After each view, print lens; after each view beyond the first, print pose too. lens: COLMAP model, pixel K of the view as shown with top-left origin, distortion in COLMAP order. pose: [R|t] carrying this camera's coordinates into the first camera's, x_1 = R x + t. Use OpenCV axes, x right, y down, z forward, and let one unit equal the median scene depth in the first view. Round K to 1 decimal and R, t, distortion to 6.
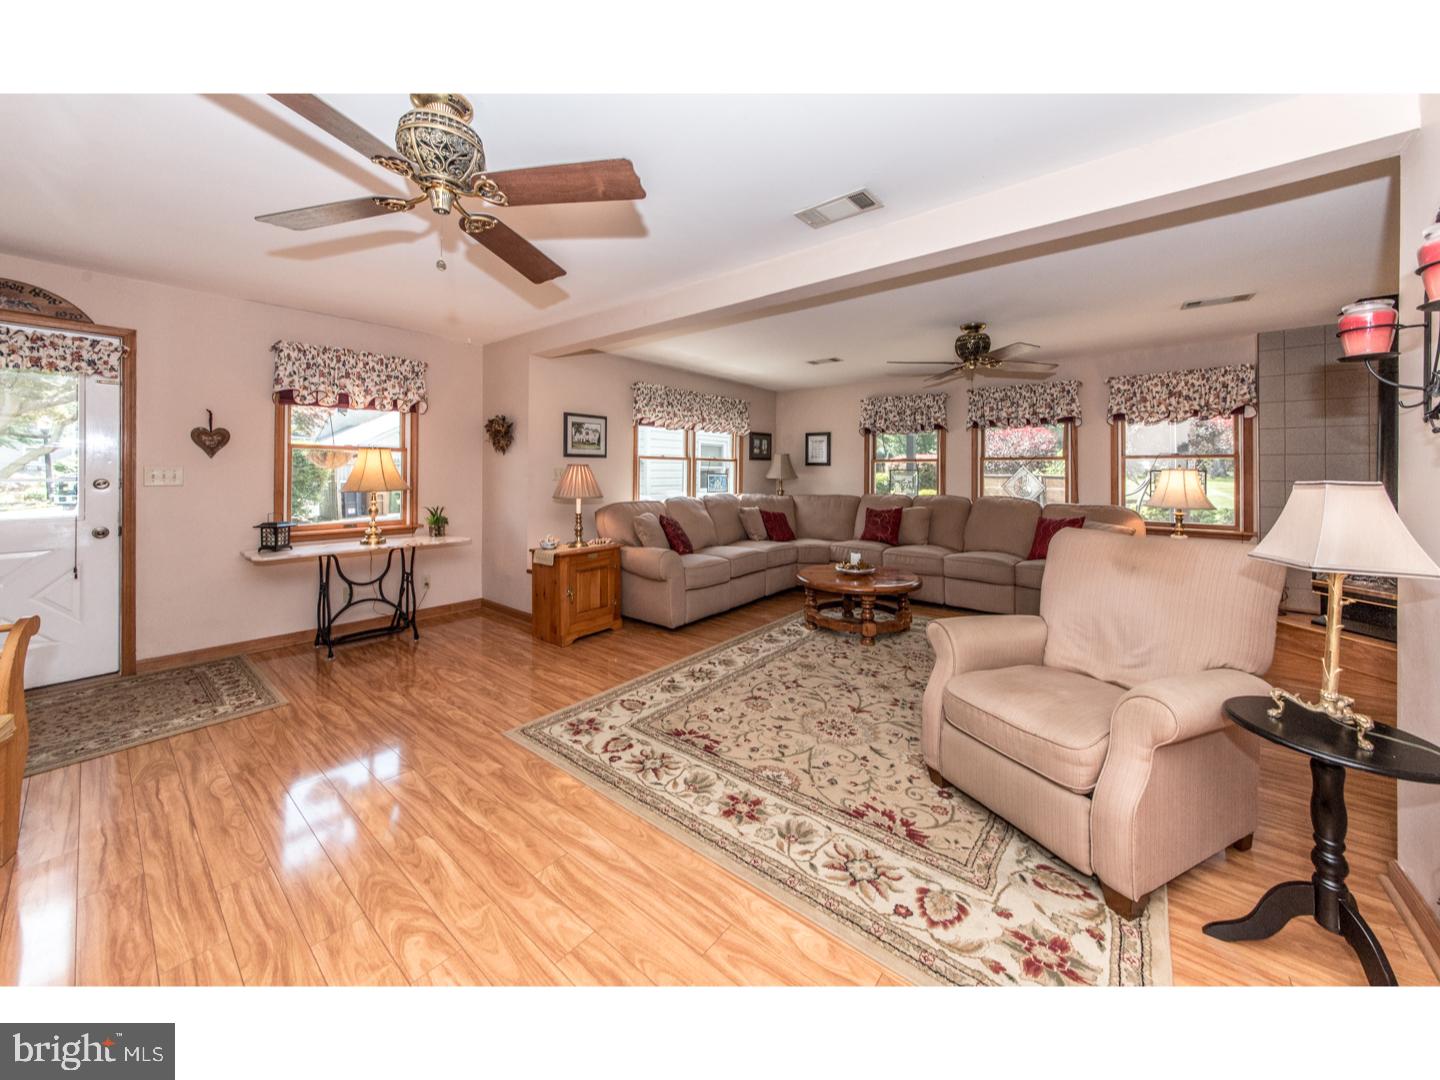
lens RADIAL K [[530.4, 0, 715.1], [0, 530.4, 523.0], [0, 0, 1]] dist [0.000491, 0.000008]
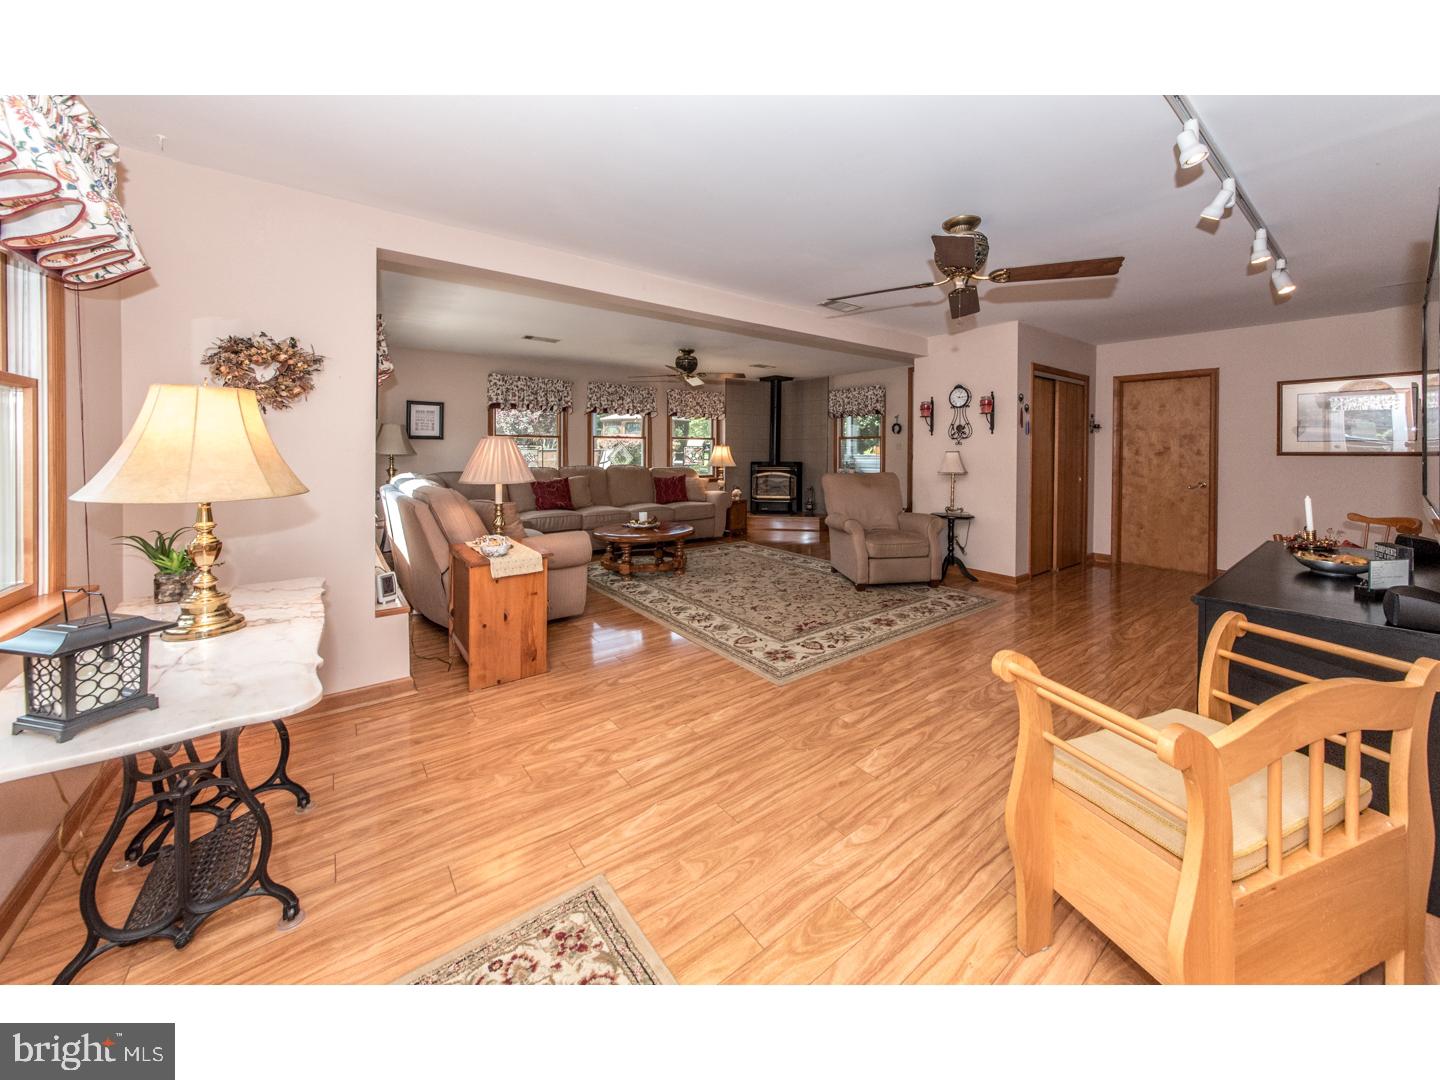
lens RADIAL K [[530.4, 0, 715.1], [0, 530.4, 523.0], [0, 0, 1]] dist [0.000491, 0.000008]
pose [[0.218444, -0.134587, 0.966524, -0.983609], [0.090879, 0.988945, 0.117169, -0.051727], [-0.971609, 0.062242, 0.228260, 0.584907]]
